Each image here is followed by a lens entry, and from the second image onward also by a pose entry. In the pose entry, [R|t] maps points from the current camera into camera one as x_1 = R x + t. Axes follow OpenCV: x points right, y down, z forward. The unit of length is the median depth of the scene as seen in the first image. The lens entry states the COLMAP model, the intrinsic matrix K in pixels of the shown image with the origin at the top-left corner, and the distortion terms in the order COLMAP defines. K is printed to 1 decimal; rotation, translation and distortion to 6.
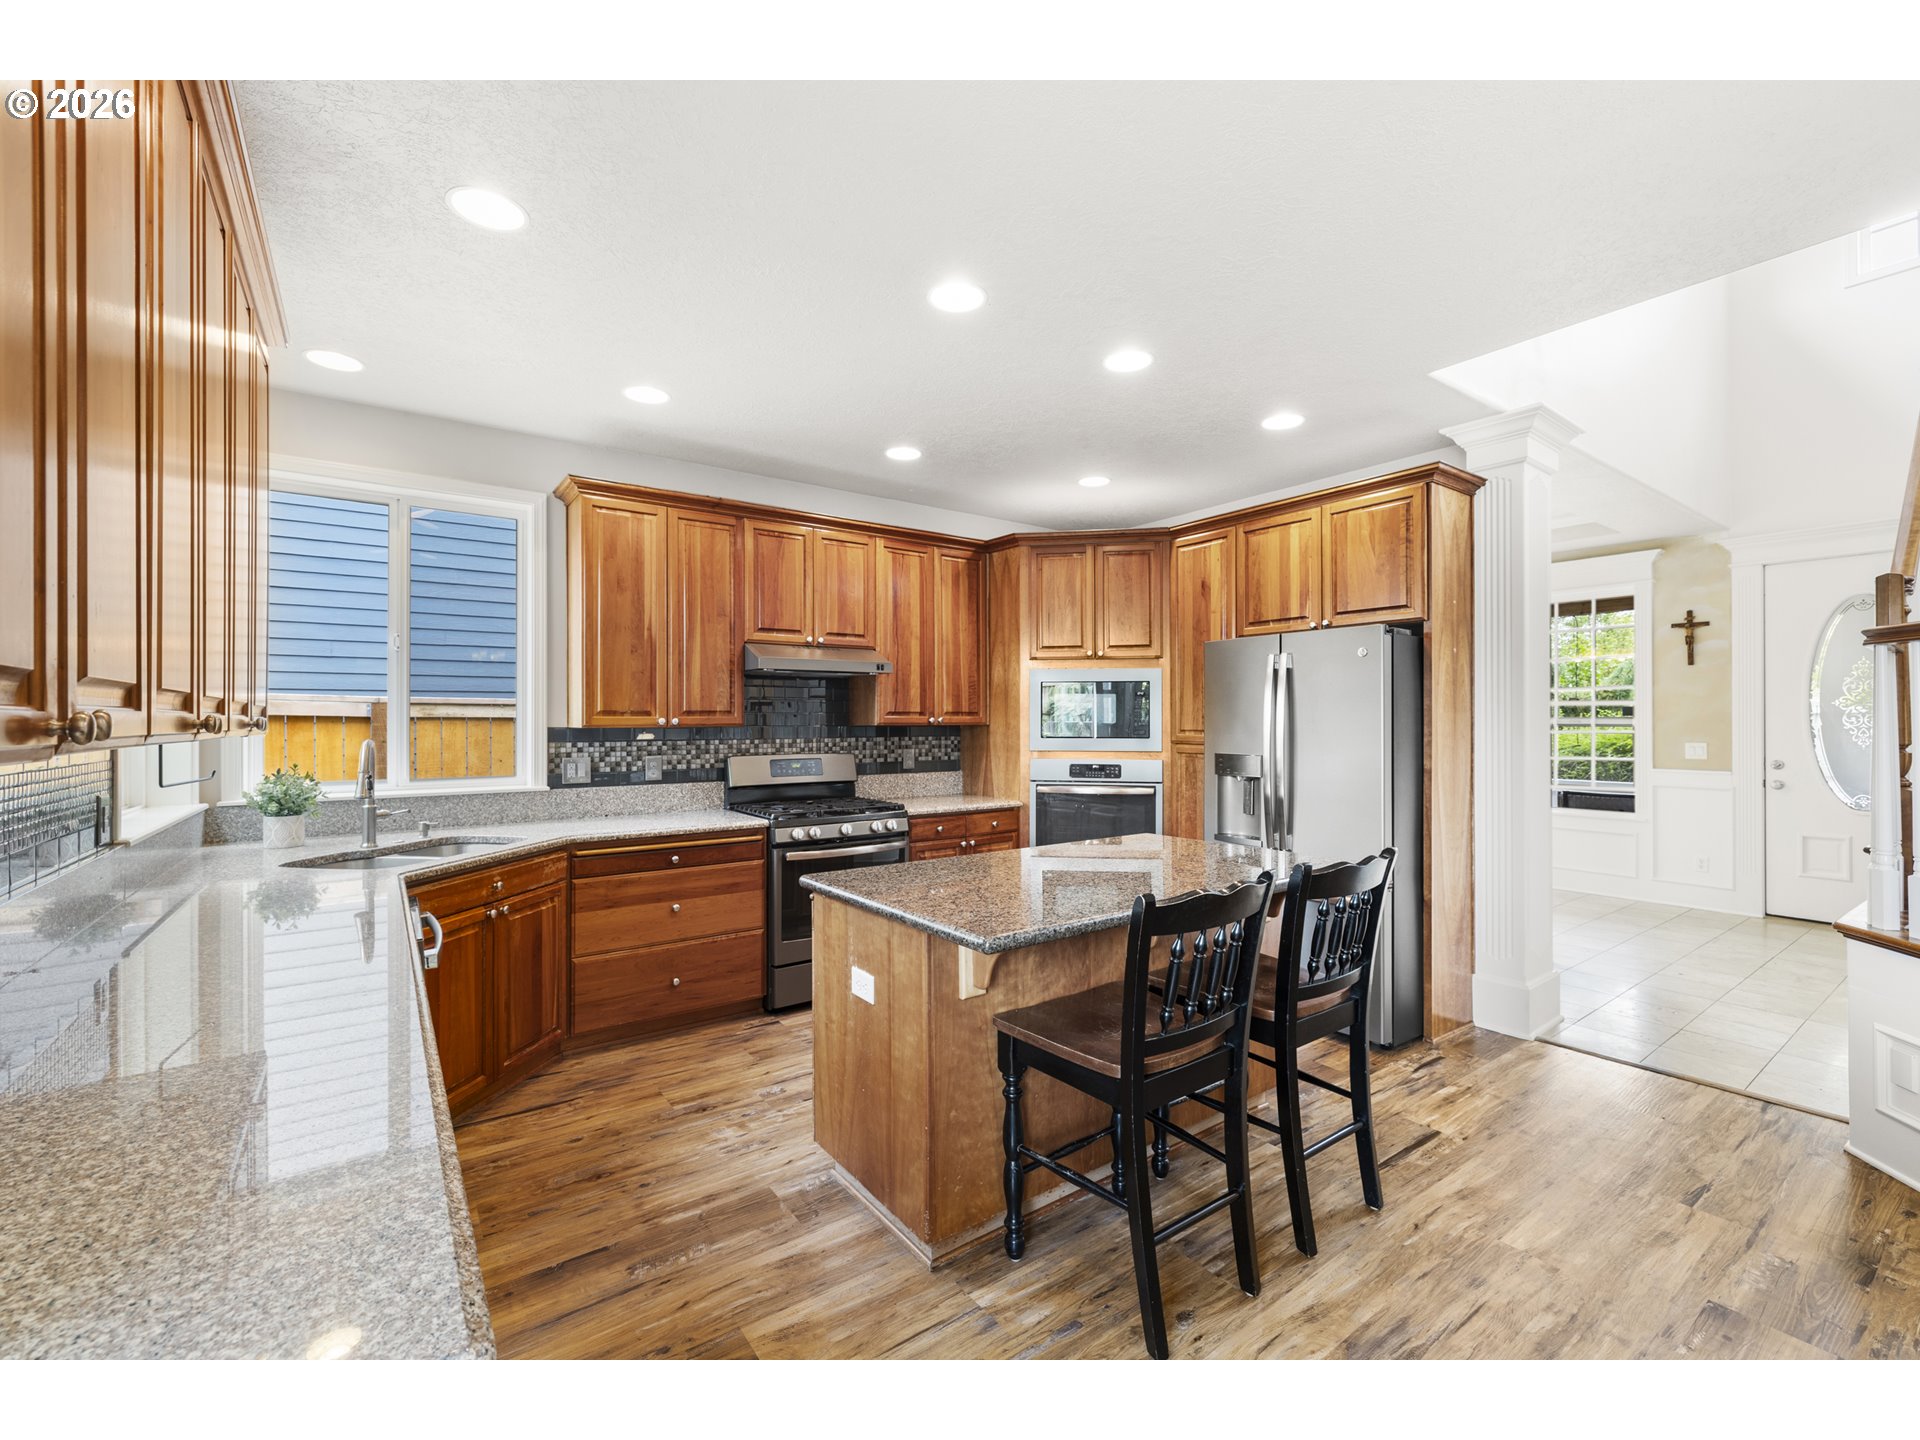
lens RADIAL K [[808.9, 0, 956.1], [0, 808.9, 719.4], [0, 0, 1]] dist [0.000638, 0.000052]
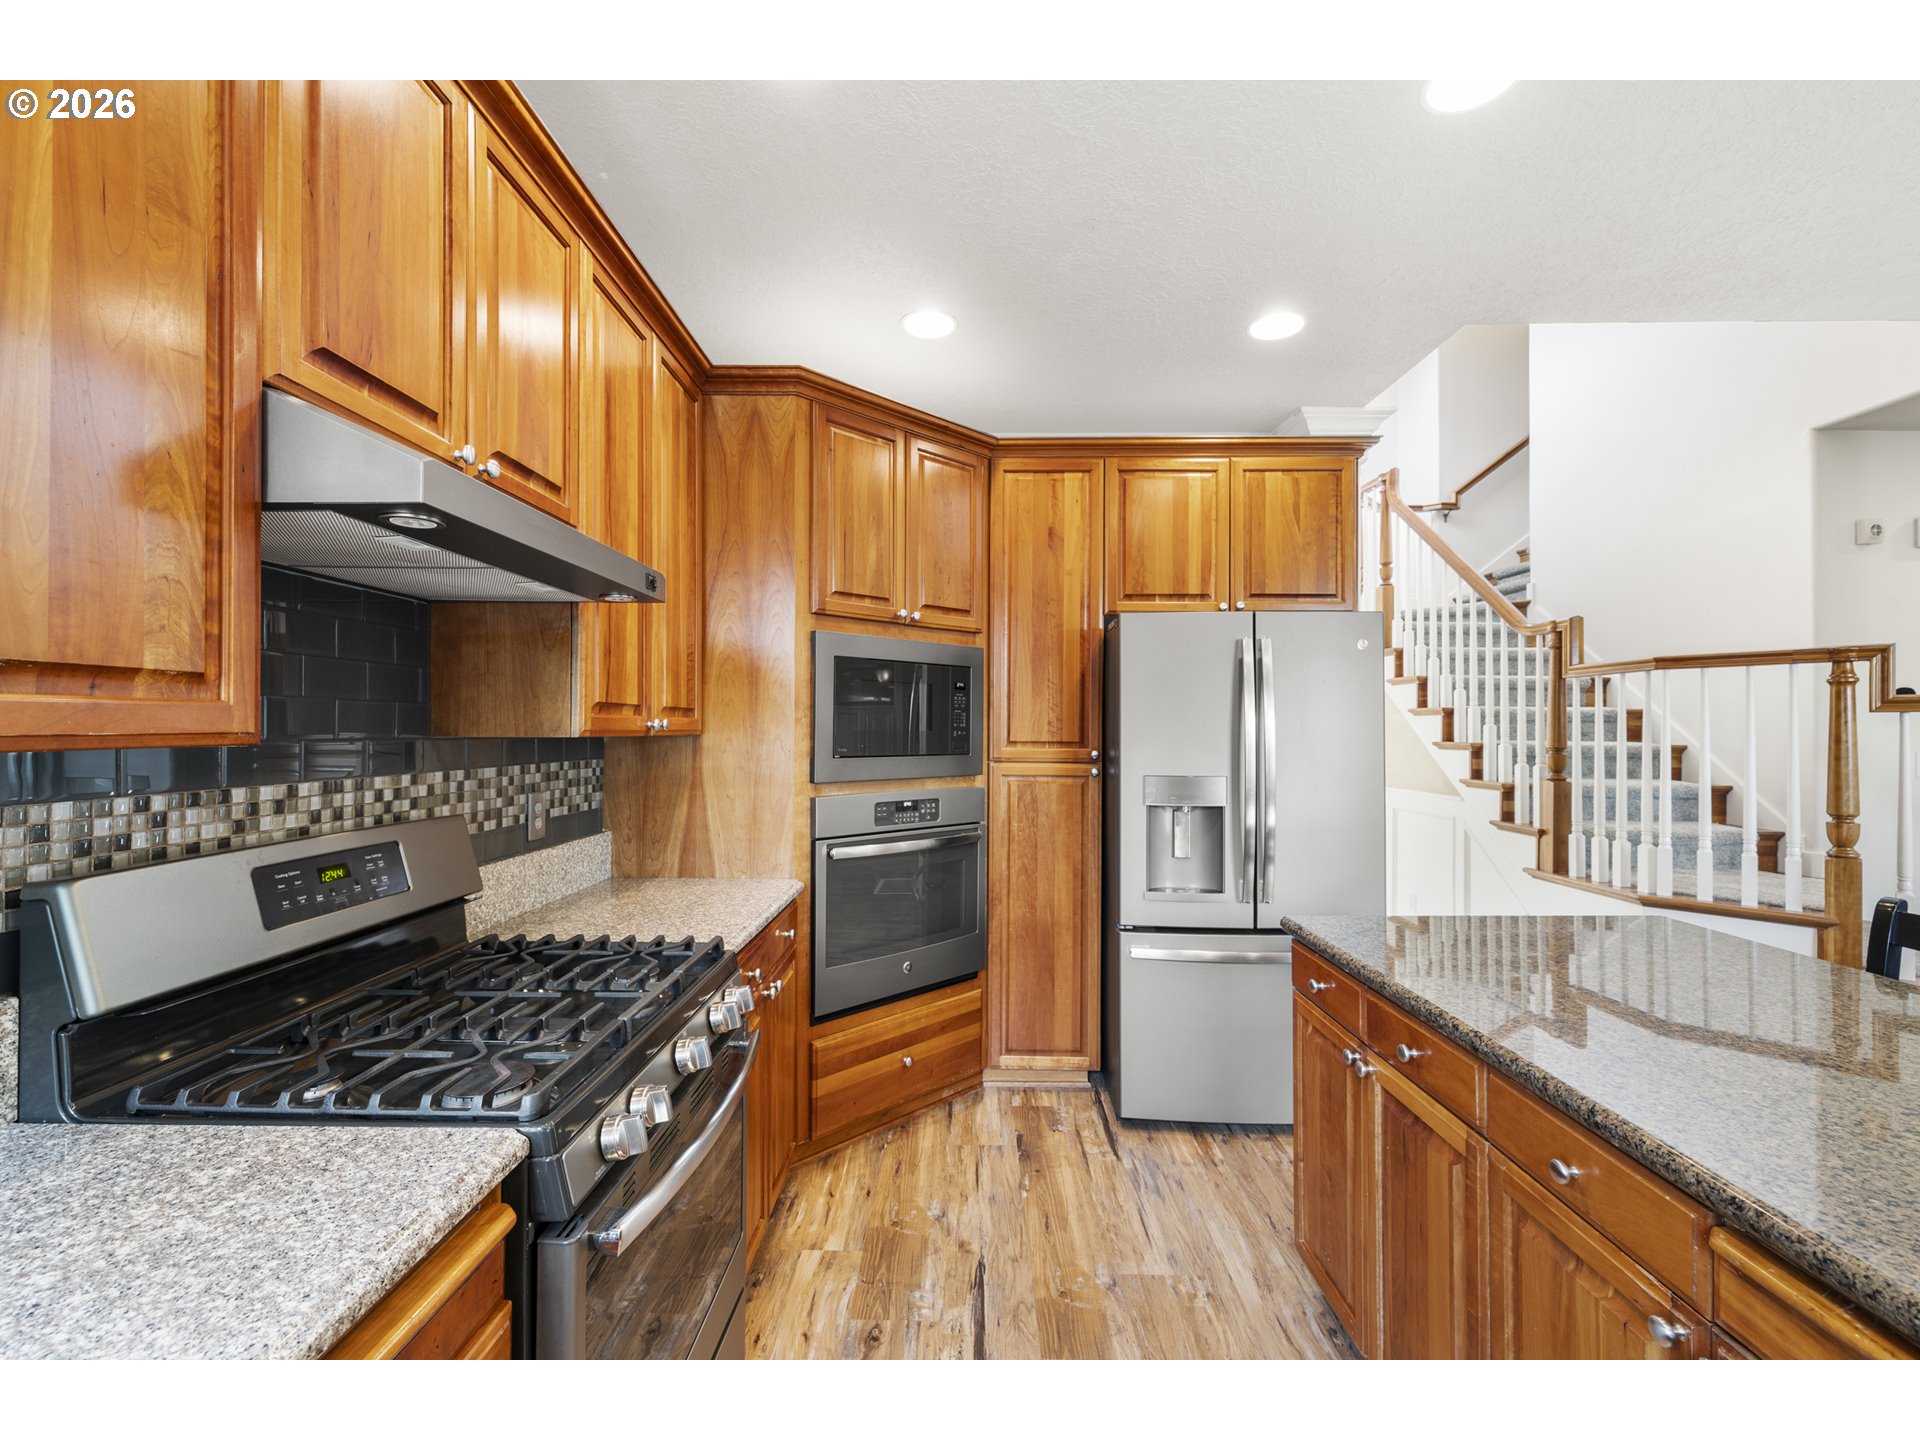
lens RADIAL K [[808.9, 0, 959.5], [0, 808.9, 725.9], [0, 0, 1]] dist [0.000638, 0.000052]
pose [[0.596905, 0.005685, 0.802292, -0.288450], [-0.004076, 0.999983, -0.004053, 0.002816], [-0.802302, -0.000851, 0.596918, 0.621932]]
